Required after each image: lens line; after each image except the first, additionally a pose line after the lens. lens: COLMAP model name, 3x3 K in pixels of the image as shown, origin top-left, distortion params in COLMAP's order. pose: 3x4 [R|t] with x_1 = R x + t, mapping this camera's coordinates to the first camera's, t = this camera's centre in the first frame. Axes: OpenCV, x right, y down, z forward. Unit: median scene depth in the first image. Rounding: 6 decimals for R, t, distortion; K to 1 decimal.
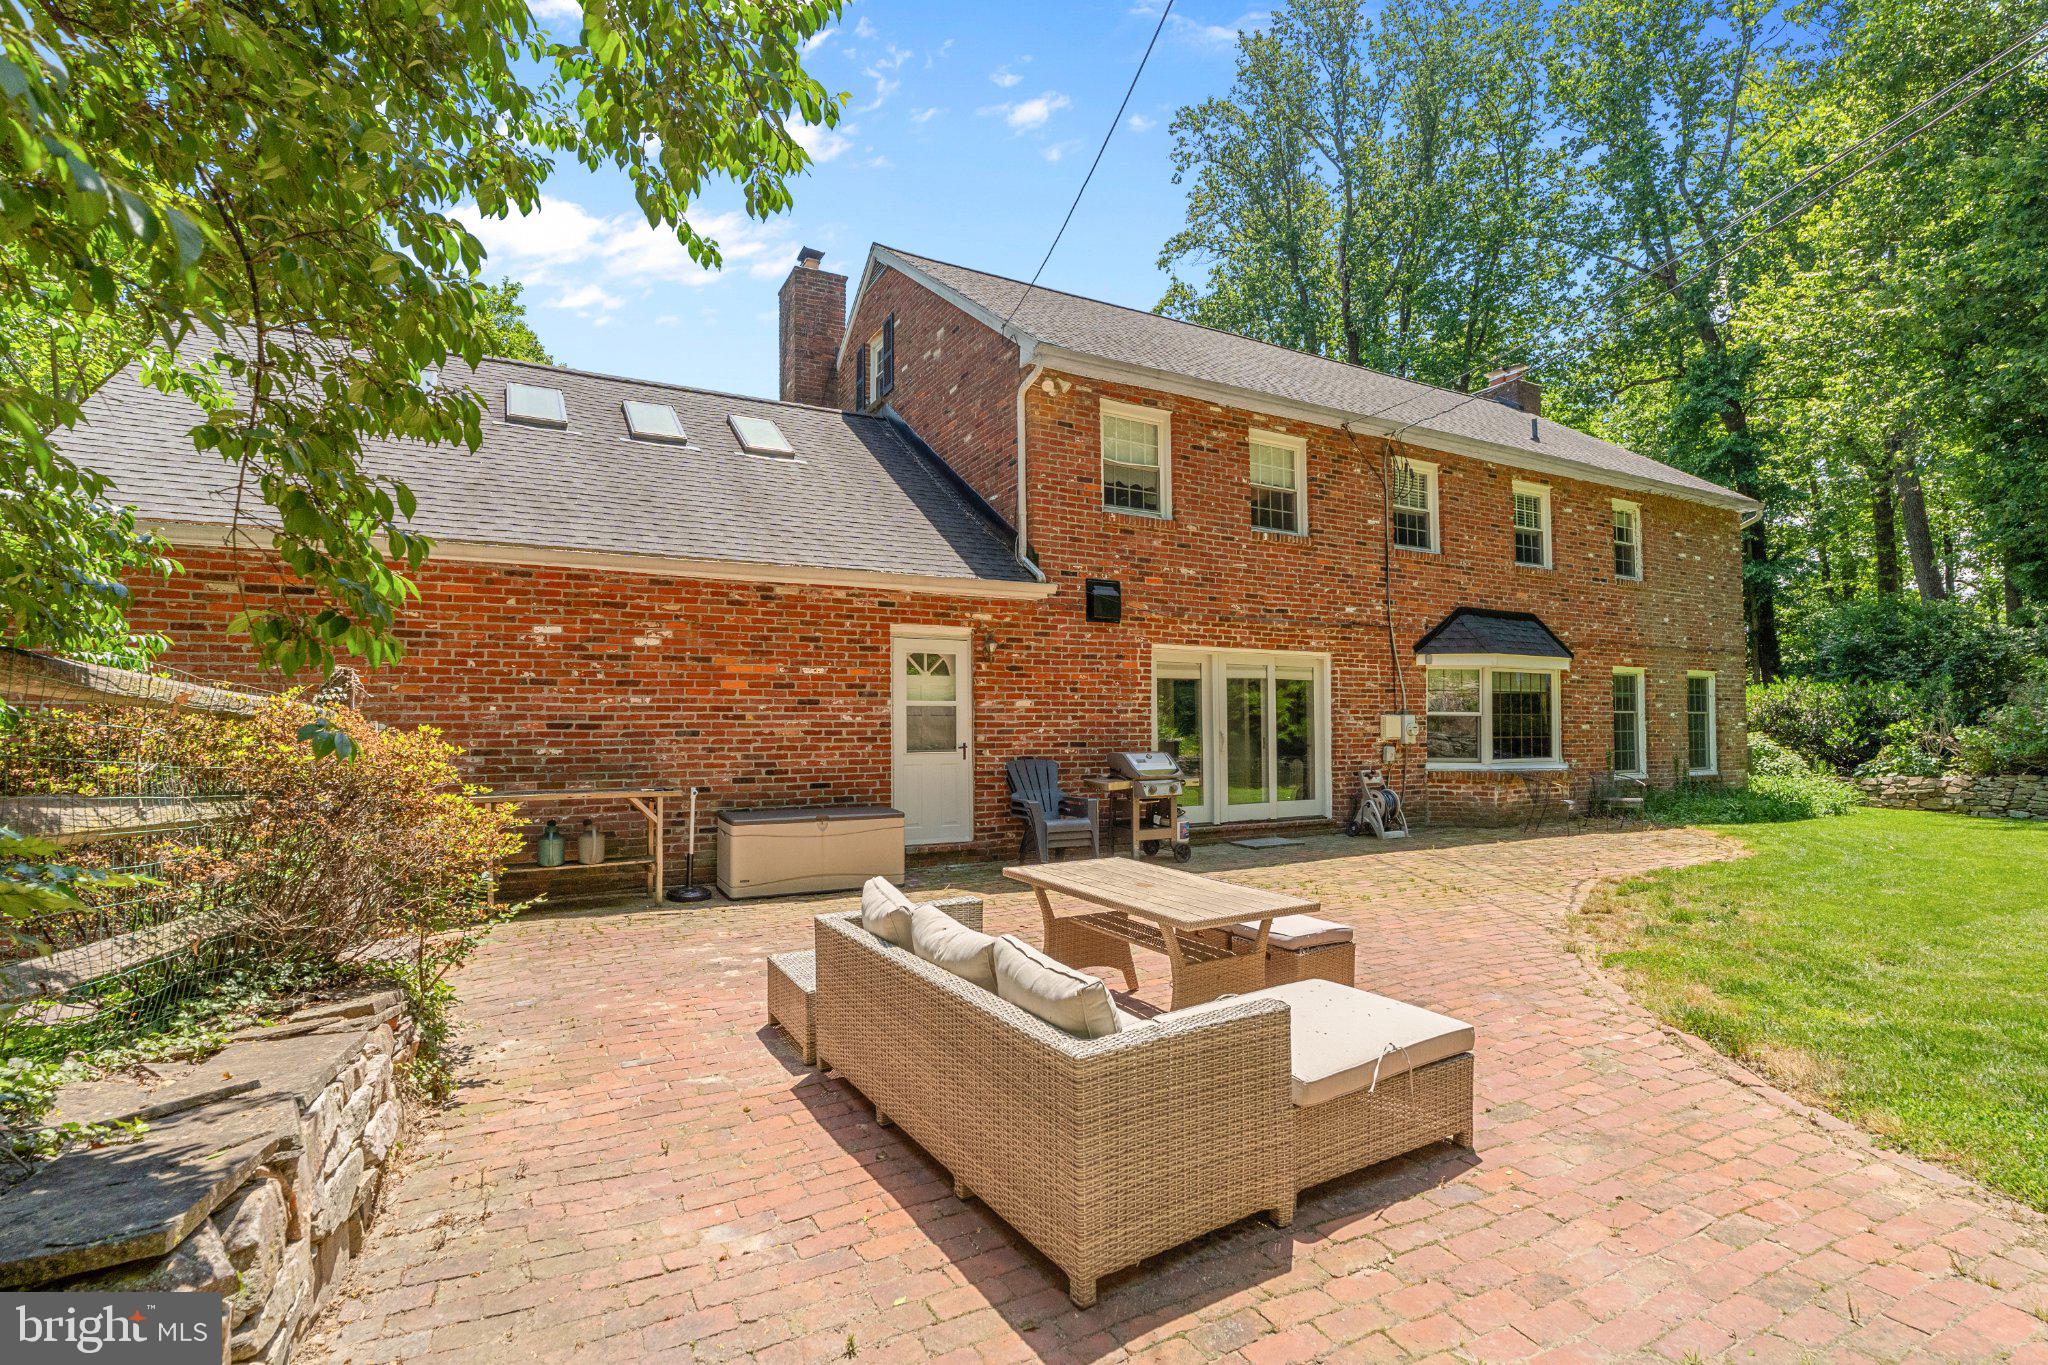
lens RADIAL K [[992.5, 0, 1037.3], [0, 992.5, 682.5], [0, 0, 1]] dist [-0.018169, 0.000764]
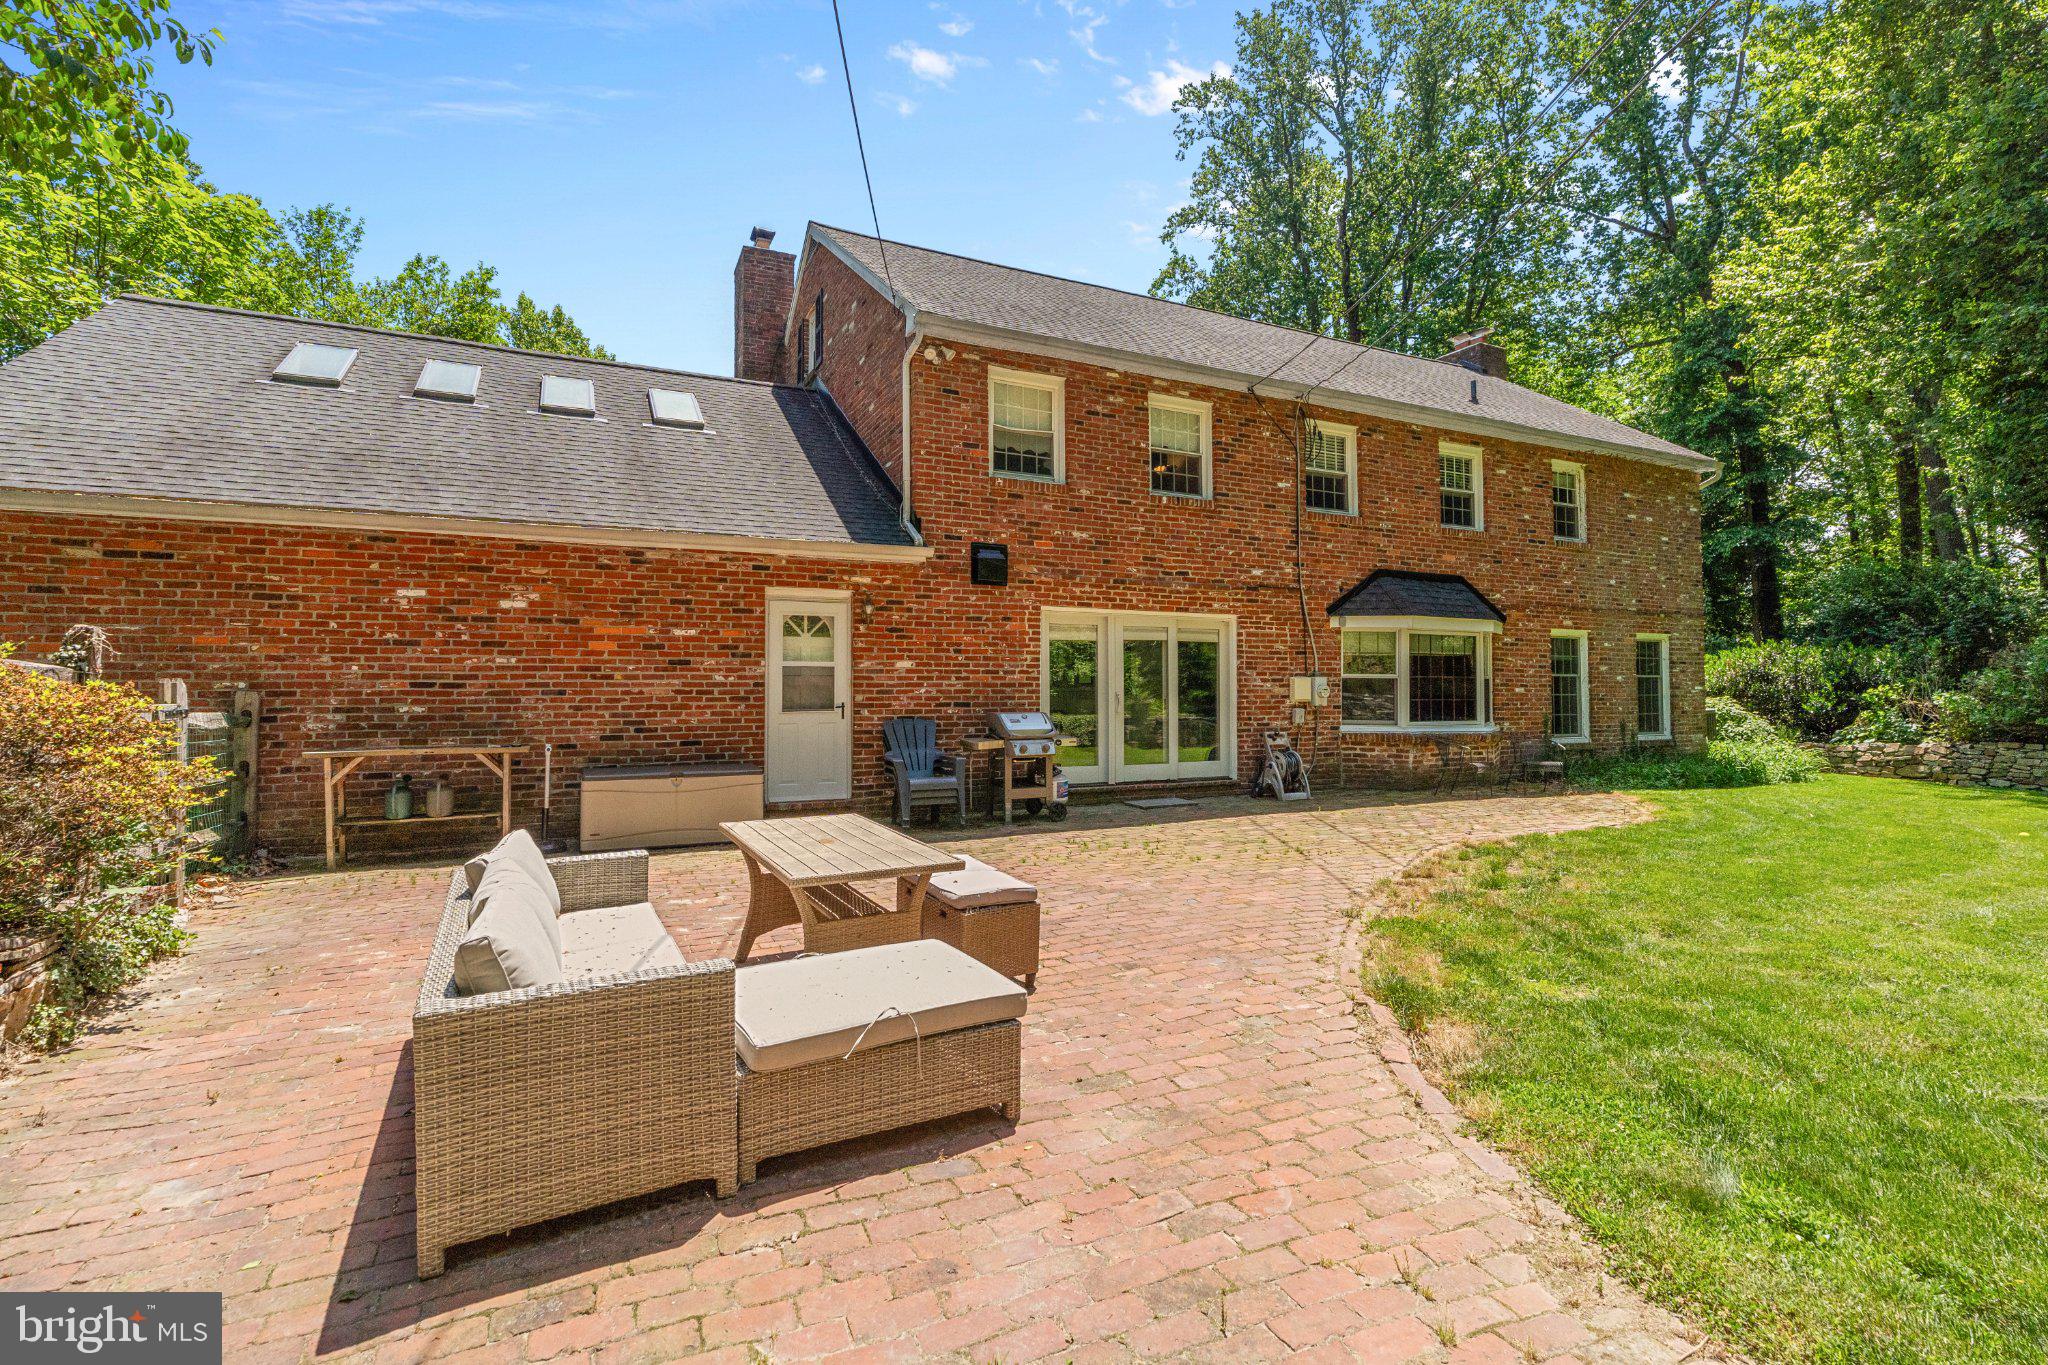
lens RADIAL K [[952.2, 0, 1023.4], [0, 952.2, 649.3], [0, 0, 1]] dist [-0.006922, 0.004220]
pose [[0.998401, -0.000339, -0.056532, 0.130996], [0.000380, 1.000000, 0.000718, 0.003774], [0.056531, -0.000738, 0.998401, 0.020398]]
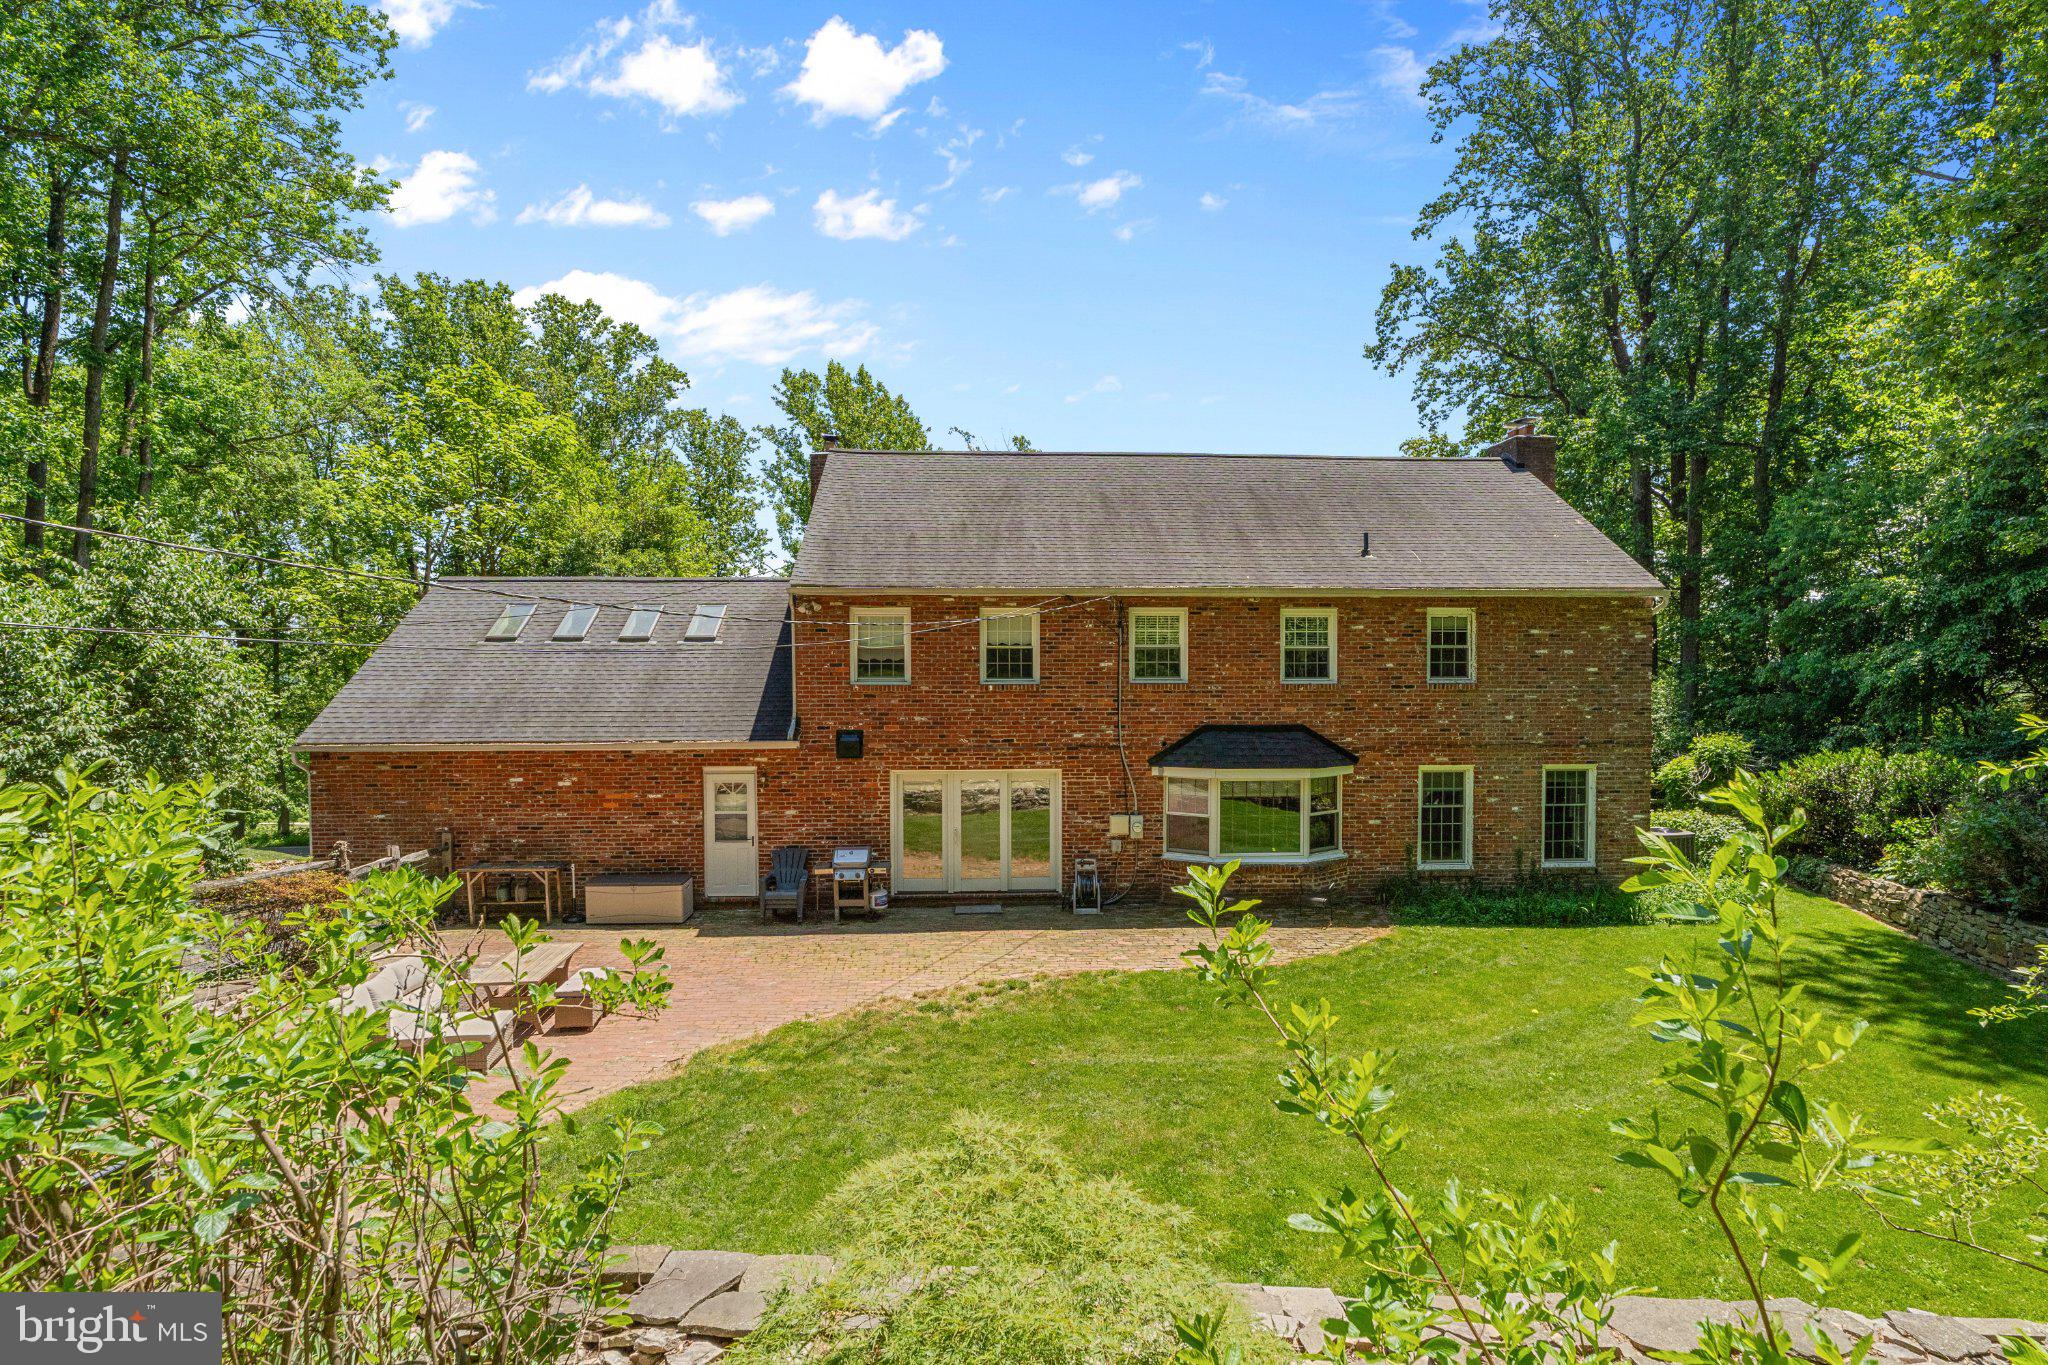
lens RADIAL K [[998.5, 0, 1023.0], [0, 998.5, 676.1], [0, 0, 1]] dist [-0.014485, 0.000158]
pose [[0.893890, 0.008153, -0.448213, 0.825937], [0.019678, 0.998157, 0.057401, -0.224779], [0.447855, -0.060130, 0.892082, -0.199796]]
